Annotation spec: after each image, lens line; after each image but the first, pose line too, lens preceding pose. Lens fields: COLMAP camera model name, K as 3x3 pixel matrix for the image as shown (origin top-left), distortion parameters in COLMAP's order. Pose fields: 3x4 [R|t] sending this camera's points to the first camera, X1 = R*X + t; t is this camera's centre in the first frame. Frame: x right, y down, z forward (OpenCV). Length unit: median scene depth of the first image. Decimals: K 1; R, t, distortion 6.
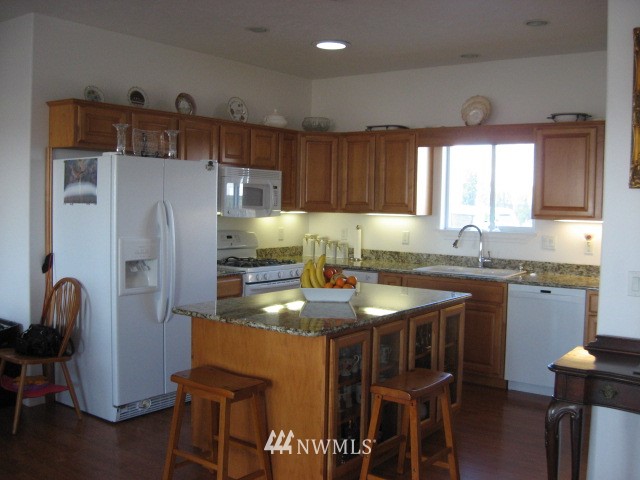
lens RADIAL K [[684.1, 0, 320.6], [0, 684.1, 239.7], [0, 0, 1]] dist [-0.024151, 0.000000]
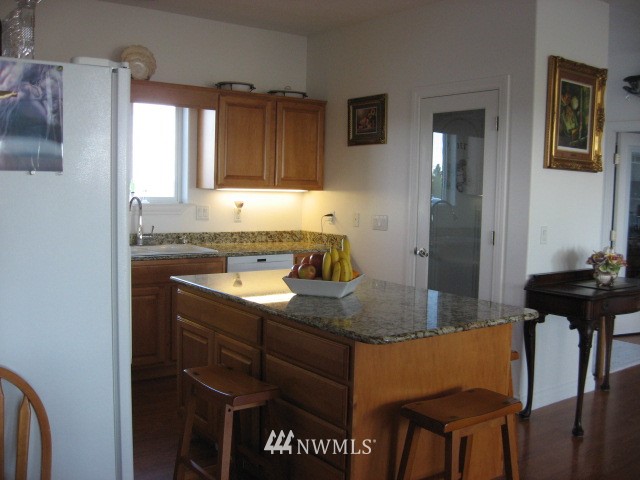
lens RADIAL K [[684.1, 0, 320.5], [0, 684.1, 238.8], [0, 0, 1]] dist [-0.024151, 0.000000]
pose [[0.285518, -0.087018, 0.954415, -0.568069], [0.034865, 0.996153, 0.080393, -0.031795], [-0.957739, 0.010322, 0.287453, 0.580945]]
